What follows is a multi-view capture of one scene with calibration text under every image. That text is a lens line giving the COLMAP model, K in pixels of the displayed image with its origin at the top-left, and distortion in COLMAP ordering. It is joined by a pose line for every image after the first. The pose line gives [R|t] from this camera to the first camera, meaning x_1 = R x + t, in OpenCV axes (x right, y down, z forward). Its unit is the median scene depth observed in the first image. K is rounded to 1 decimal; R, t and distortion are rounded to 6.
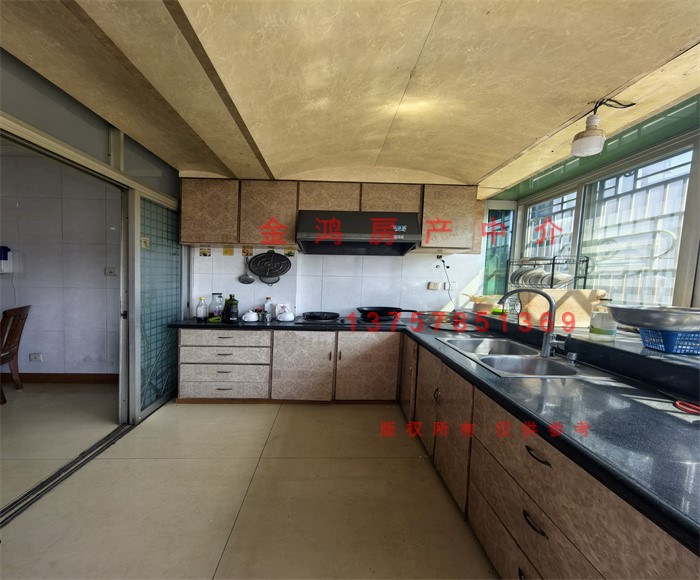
lens RADIAL K [[366.5, 0, 346.9], [0, 366.5, 308.4], [0, 0, 1]] dist [-0.021301, 0.000144]
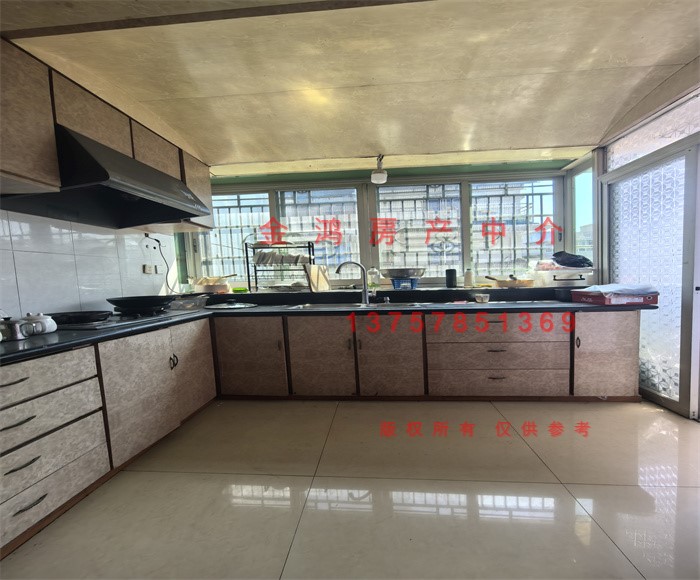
lens RADIAL K [[366.5, 0, 346.9], [0, 366.5, 308.4], [0, 0, 1]] dist [-0.021301, 0.000144]
pose [[0.123864, -0.100872, 0.987159, -0.672817], [0.100571, 0.990973, 0.088642, -0.001474], [-0.987189, 0.088300, 0.132891, 0.565175]]
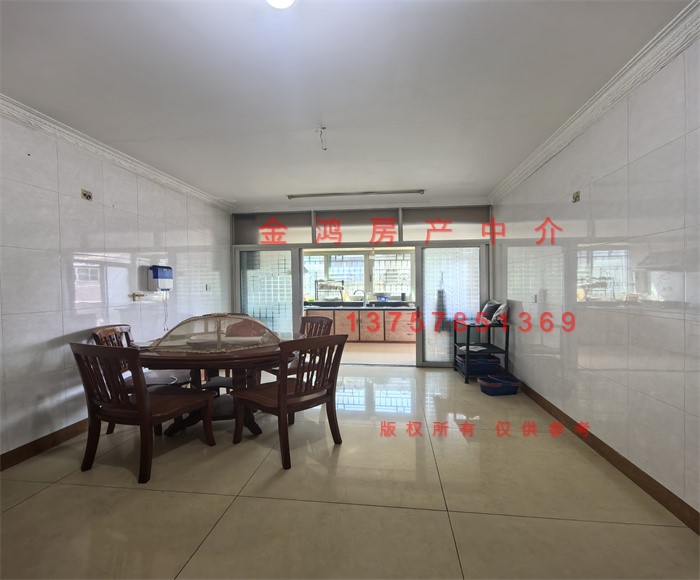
lens RADIAL K [[366.5, 0, 346.9], [0, 366.5, 308.4], [0, 0, 1]] dist [-0.021301, 0.000144]
pose [[0.177089, -0.066067, 0.981975, -2.171291], [0.085711, 0.994989, 0.051485, -0.048320], [-0.980455, 0.075049, 0.181864, 0.312090]]
